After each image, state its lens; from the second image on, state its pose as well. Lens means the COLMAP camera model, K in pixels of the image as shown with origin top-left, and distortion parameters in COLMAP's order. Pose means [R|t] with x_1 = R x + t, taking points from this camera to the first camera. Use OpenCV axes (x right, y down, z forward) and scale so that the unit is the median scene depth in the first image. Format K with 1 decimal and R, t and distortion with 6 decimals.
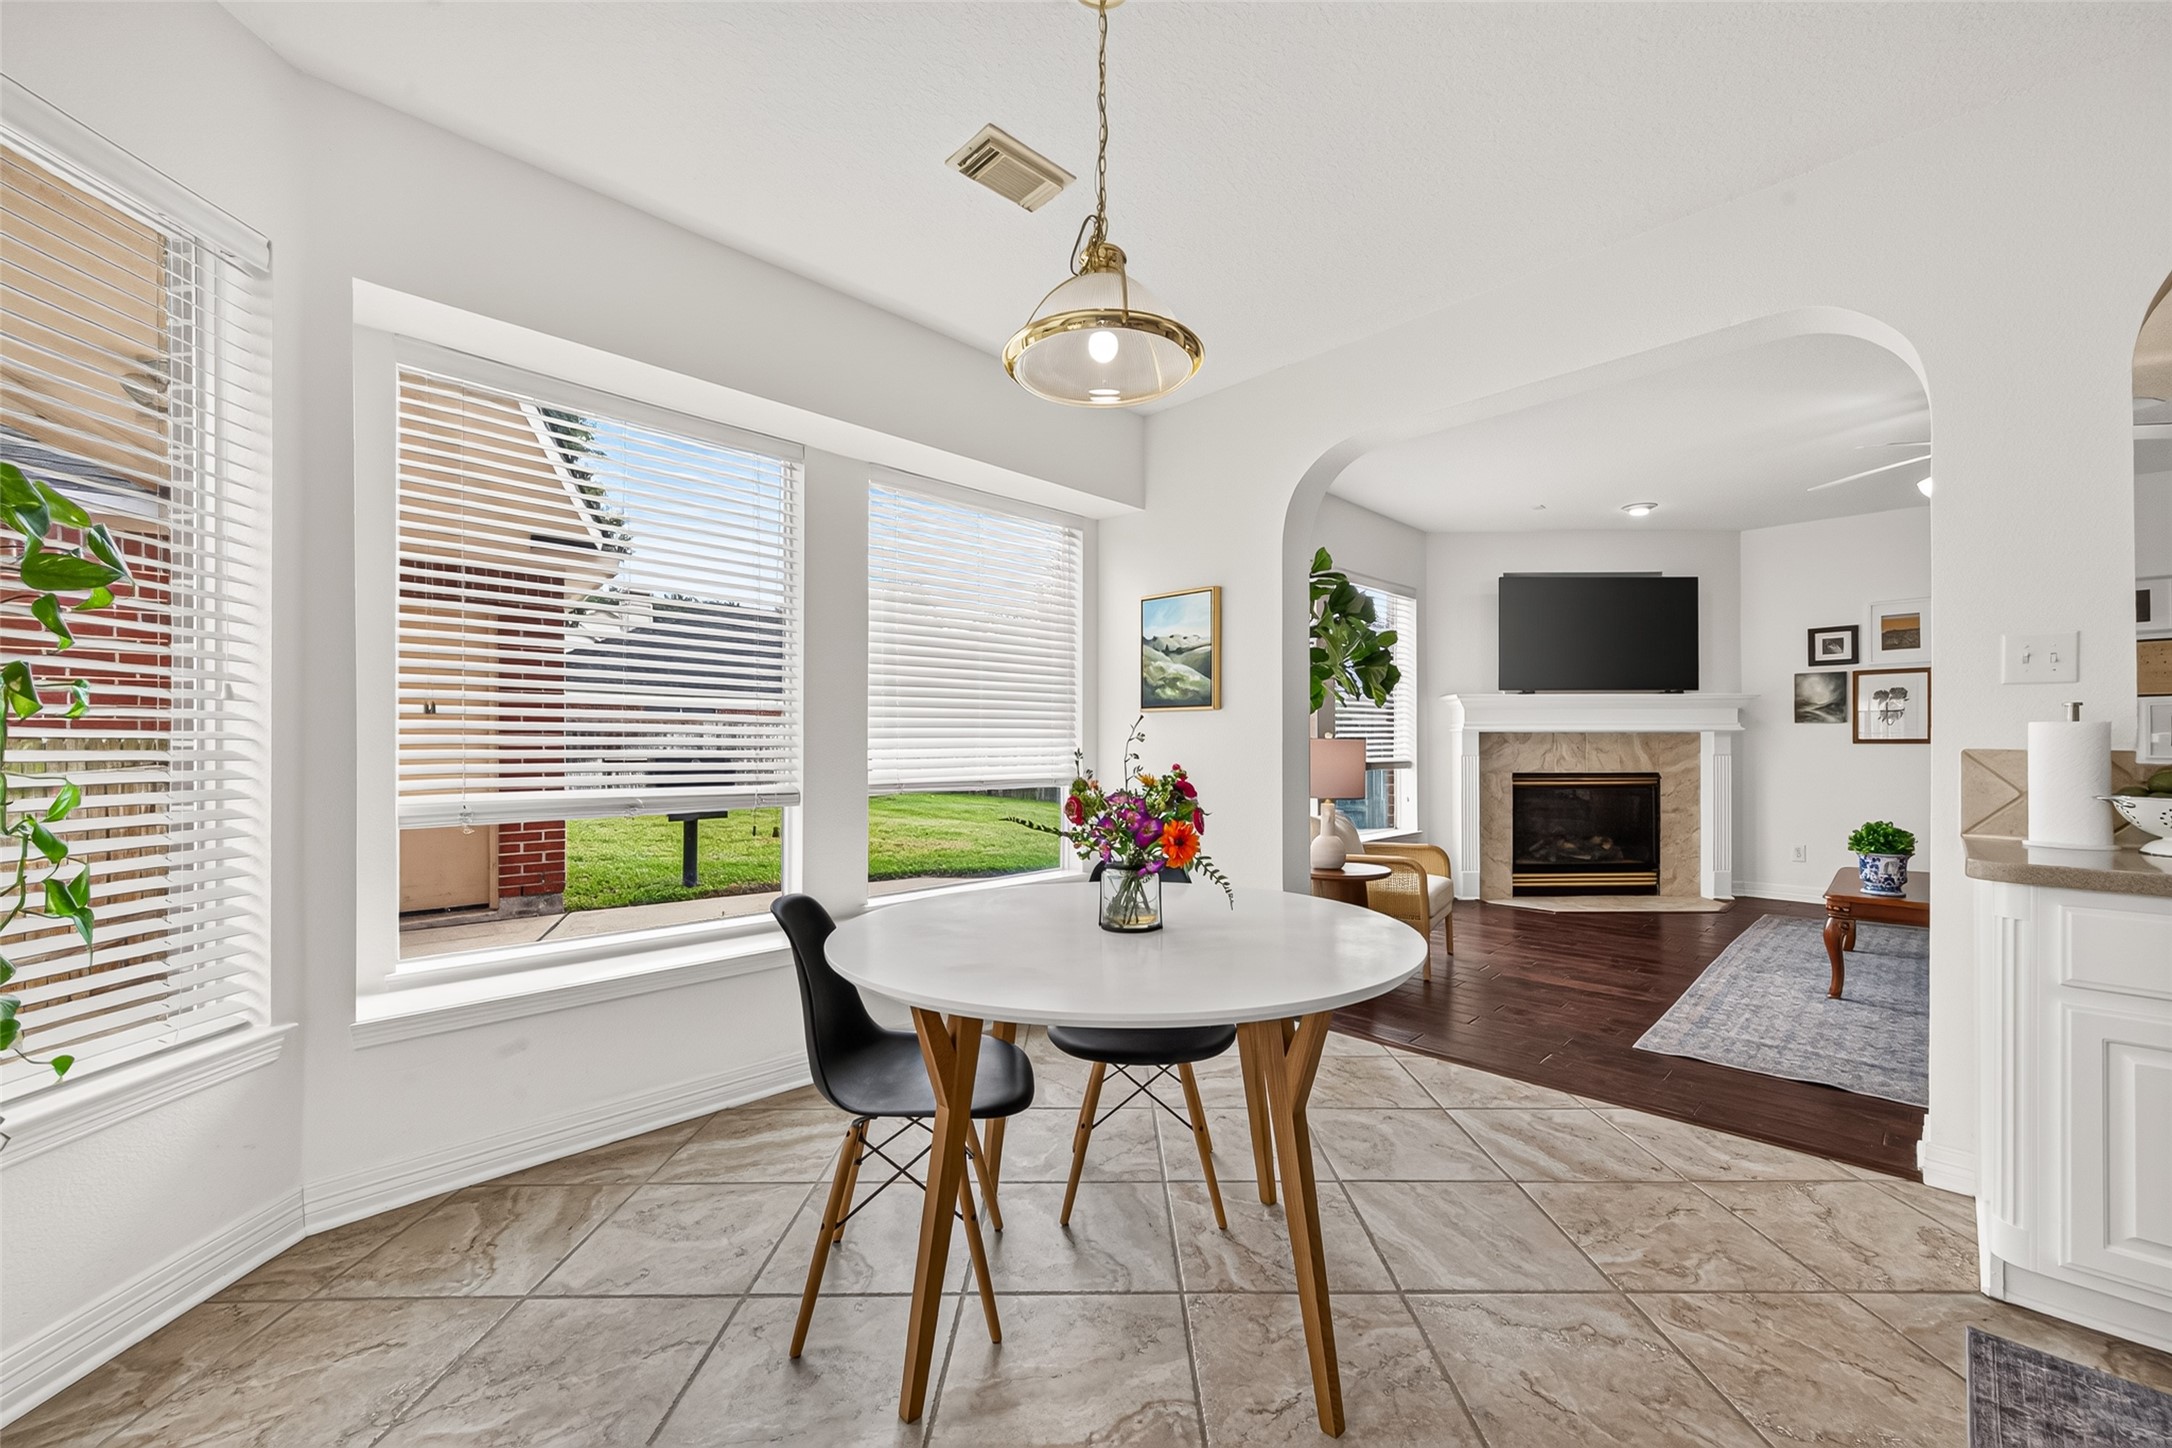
lens RADIAL K [[860.7, 0, 1088.5], [0, 860.7, 738.2], [0, 0, 1]] dist [0.007865, -0.000977]
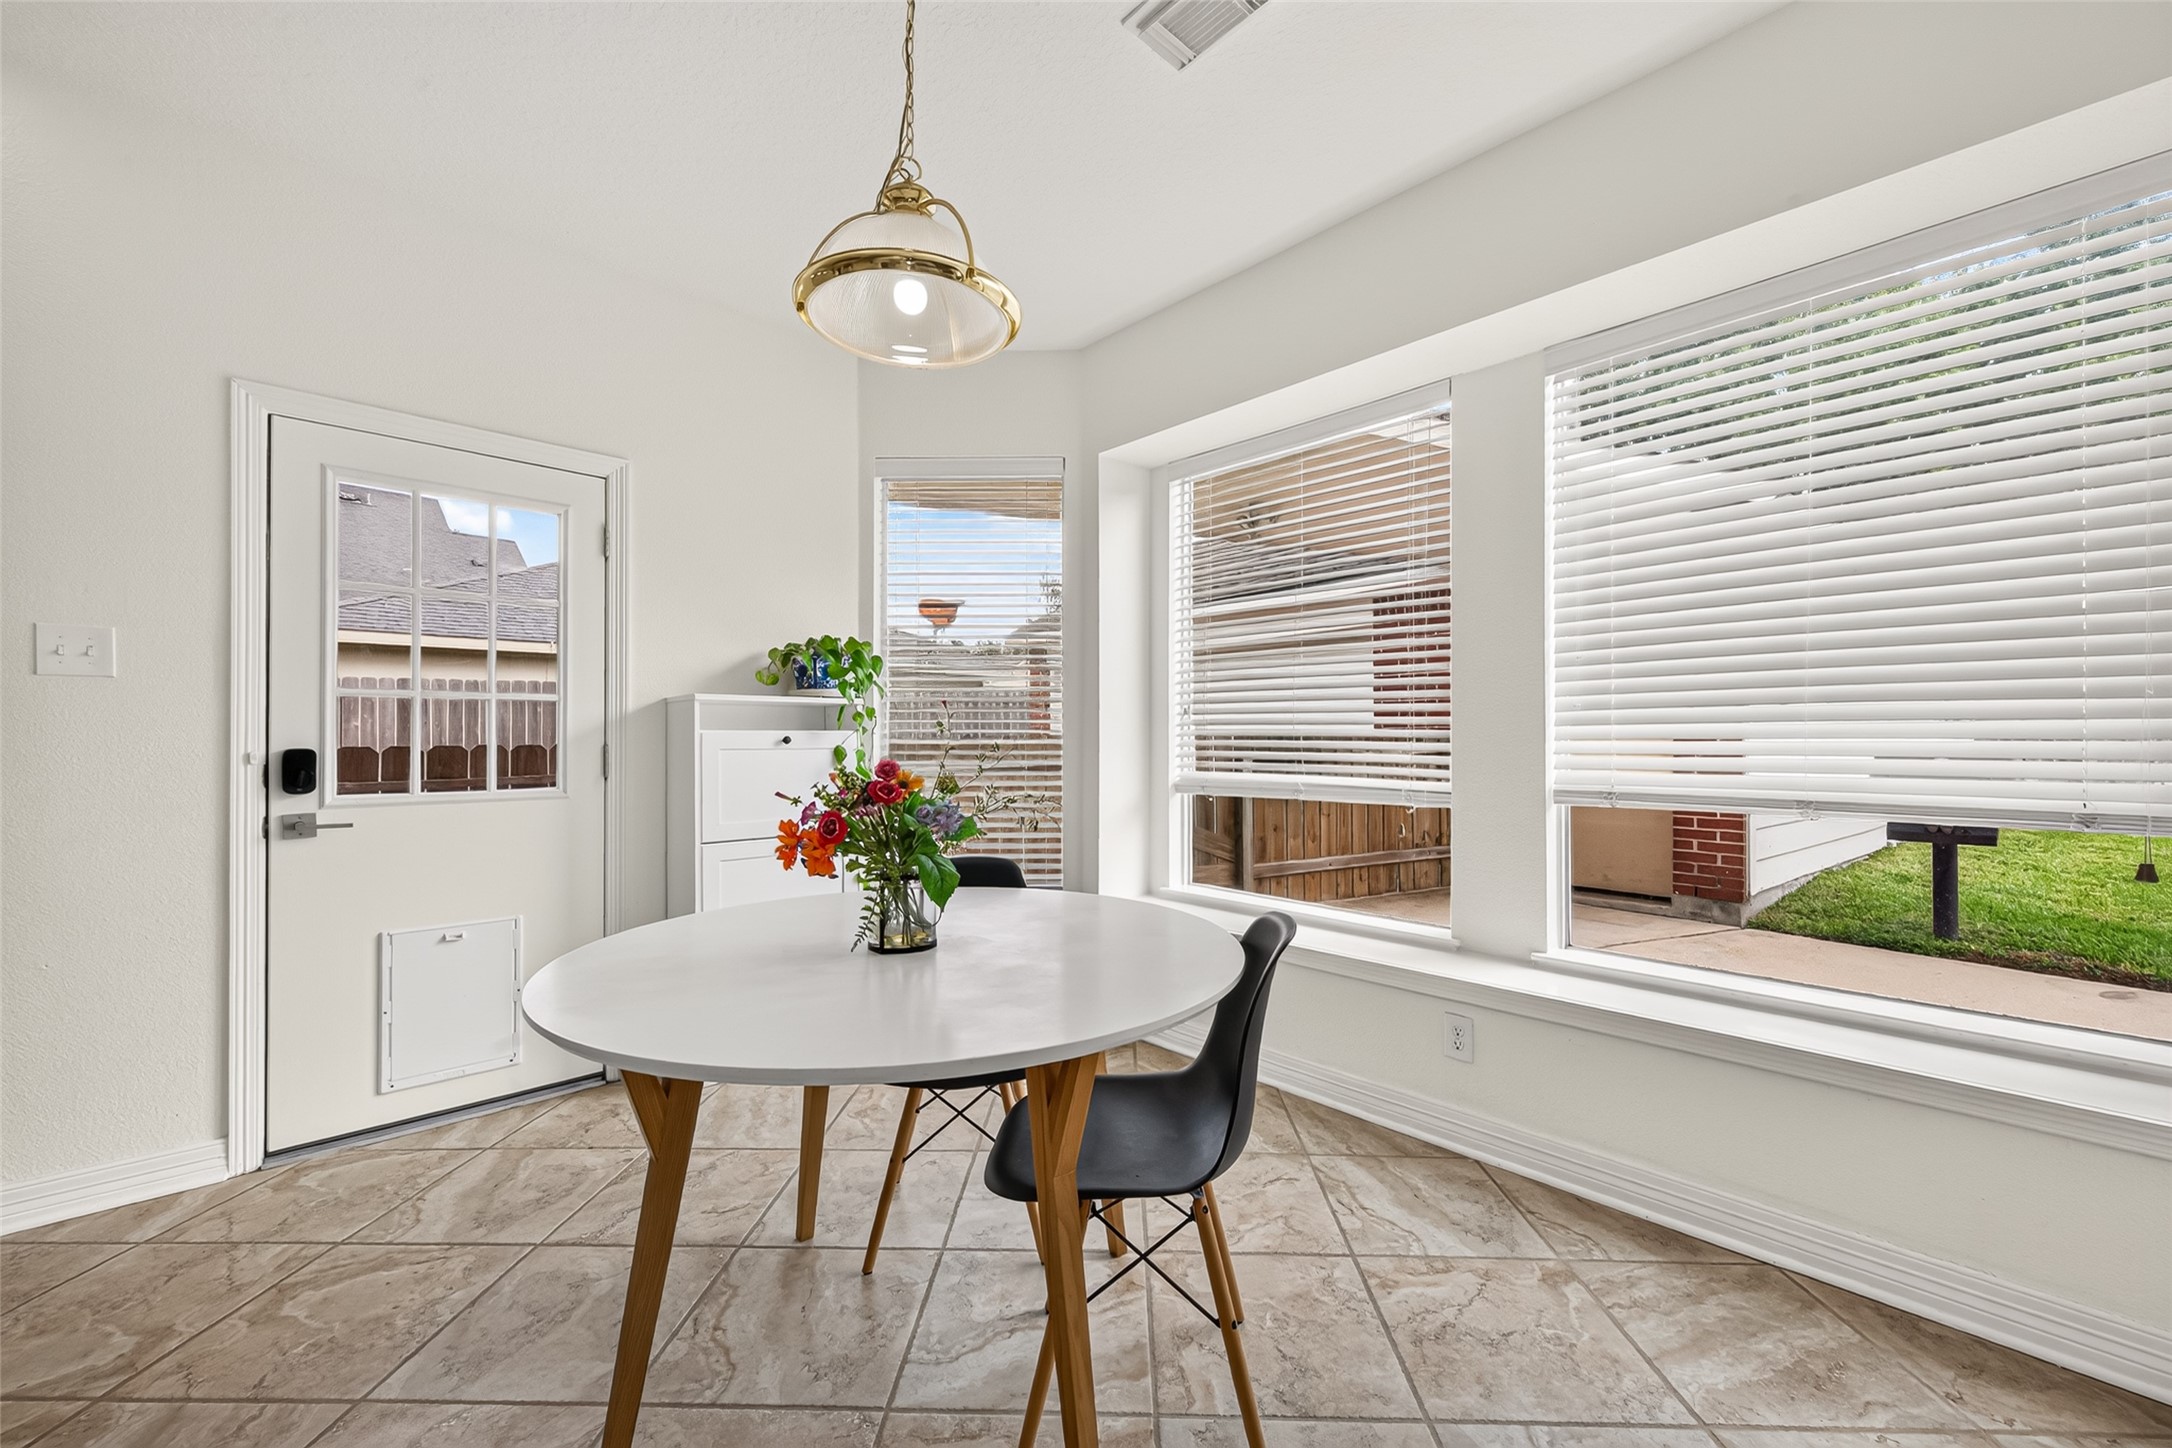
lens RADIAL K [[860.7, 0, 1104.4], [0, 860.7, 733.5], [0, 0, 1]] dist [0.007865, -0.000977]
pose [[-0.011751, 0.001024, -0.999930, 0.285145], [0.000757, 0.999999, 0.001015, 0.001872], [0.999931, -0.000745, -0.011752, 0.344689]]
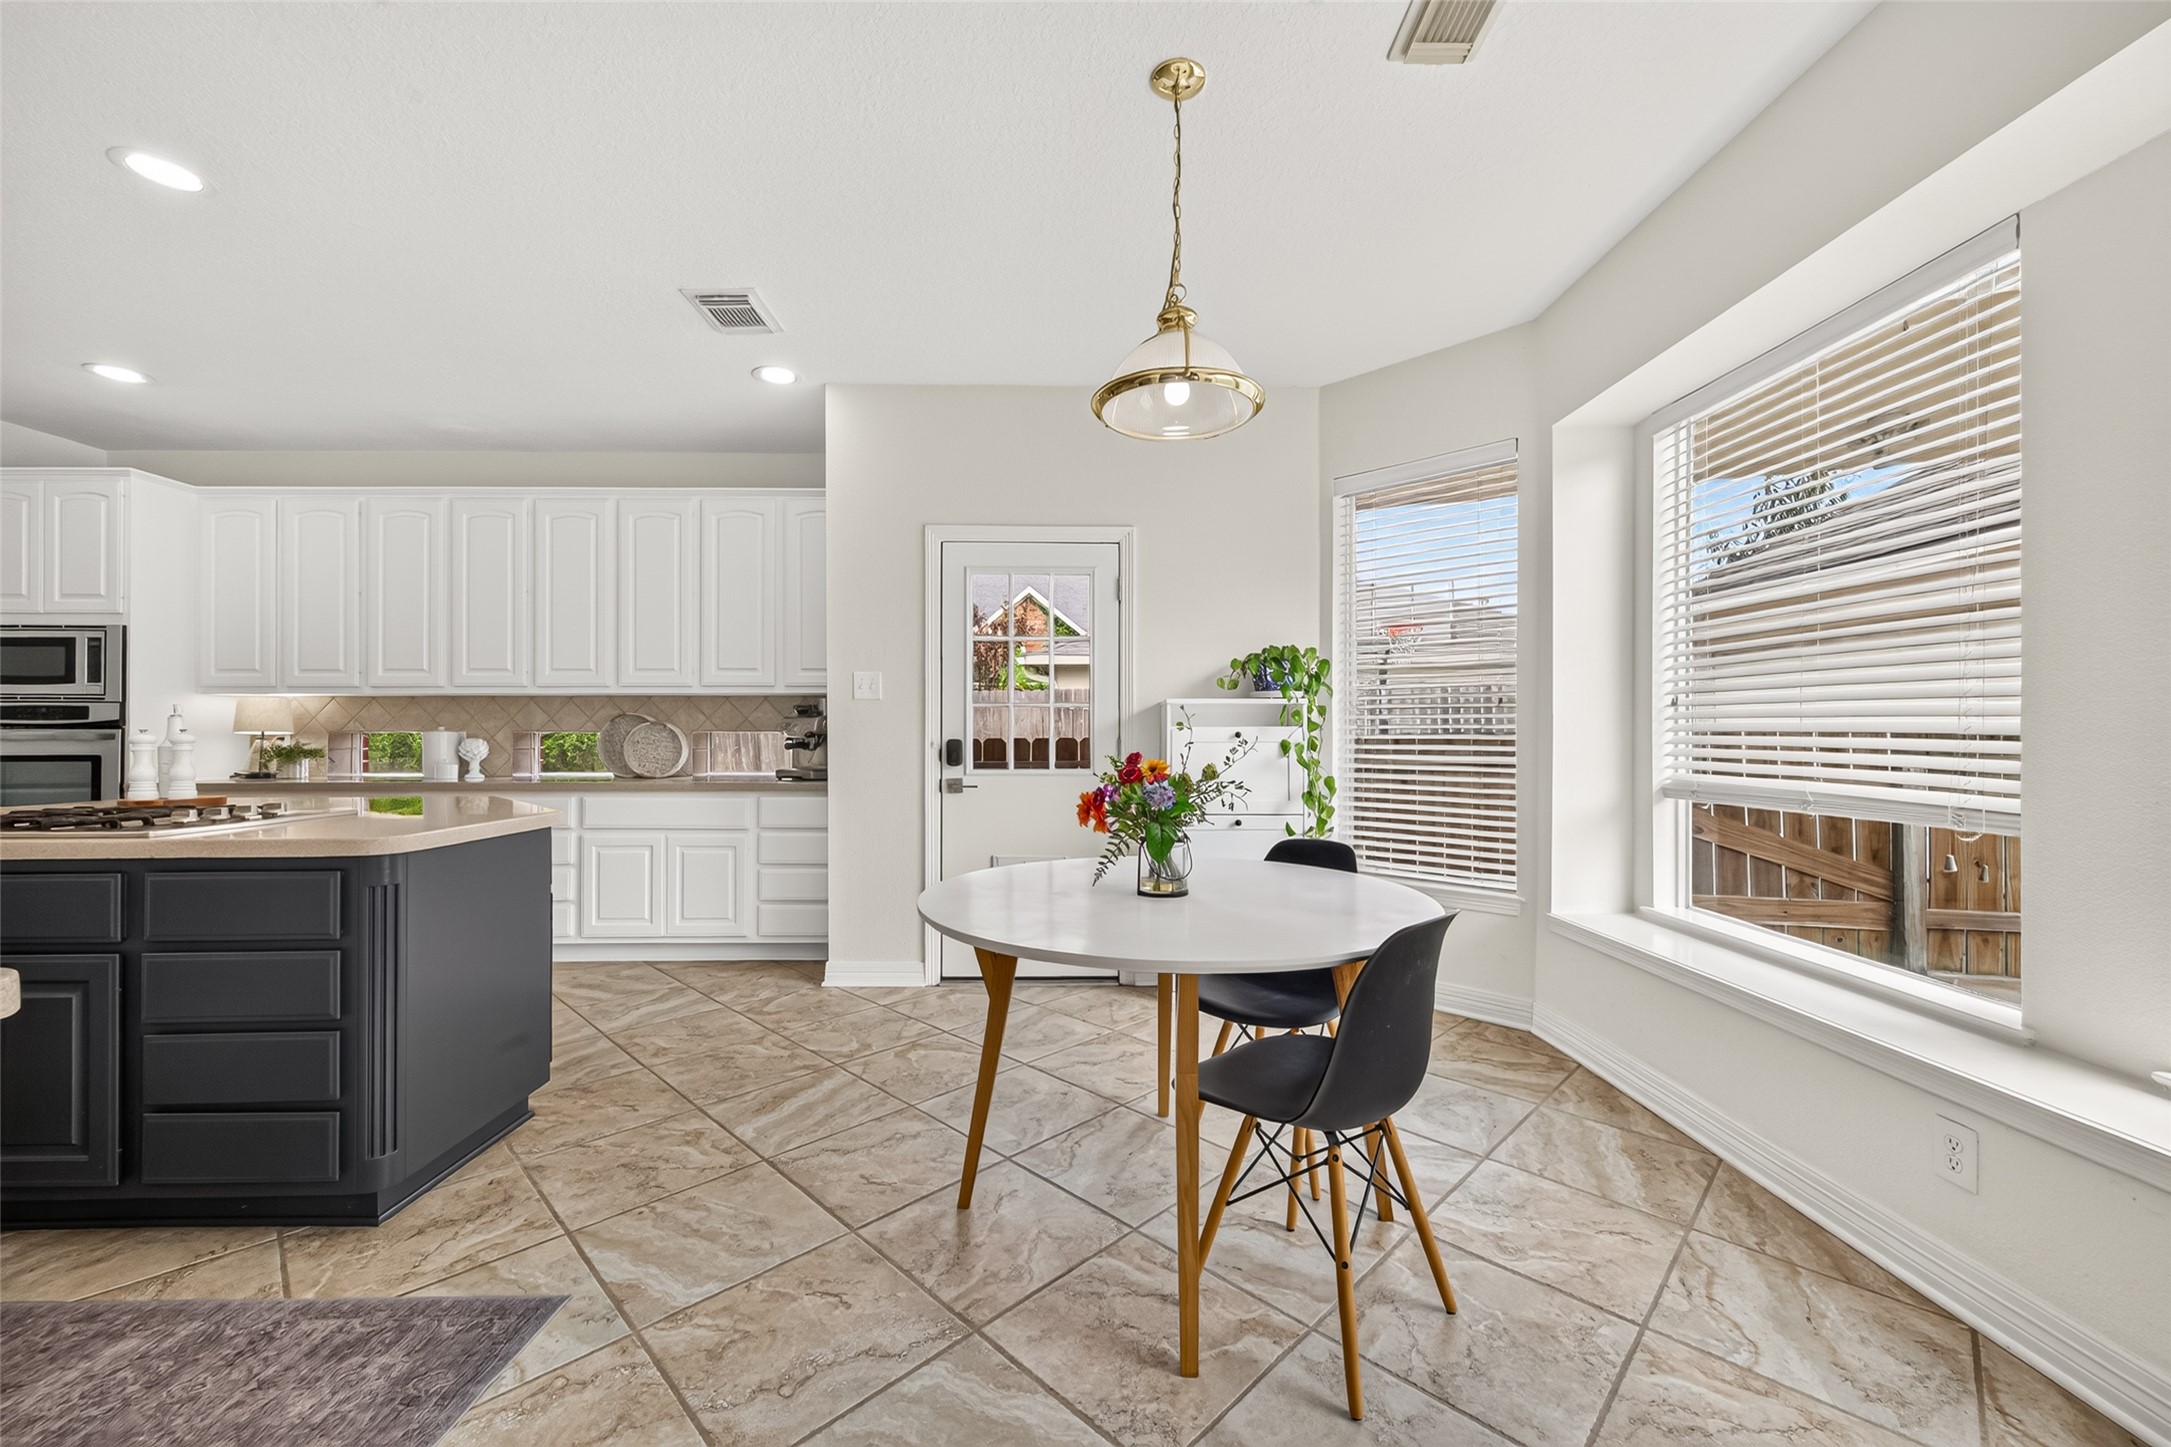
lens RADIAL K [[860.3, 0, 1097.9], [0, 860.3, 730.1], [0, 0, 1]] dist [0.007865, -0.000977]
pose [[-0.695223, 0.005178, -0.718775, 0.288366], [0.004290, 0.999986, 0.003054, 0.000512], [0.718781, -0.000960, -0.695236, 0.498617]]
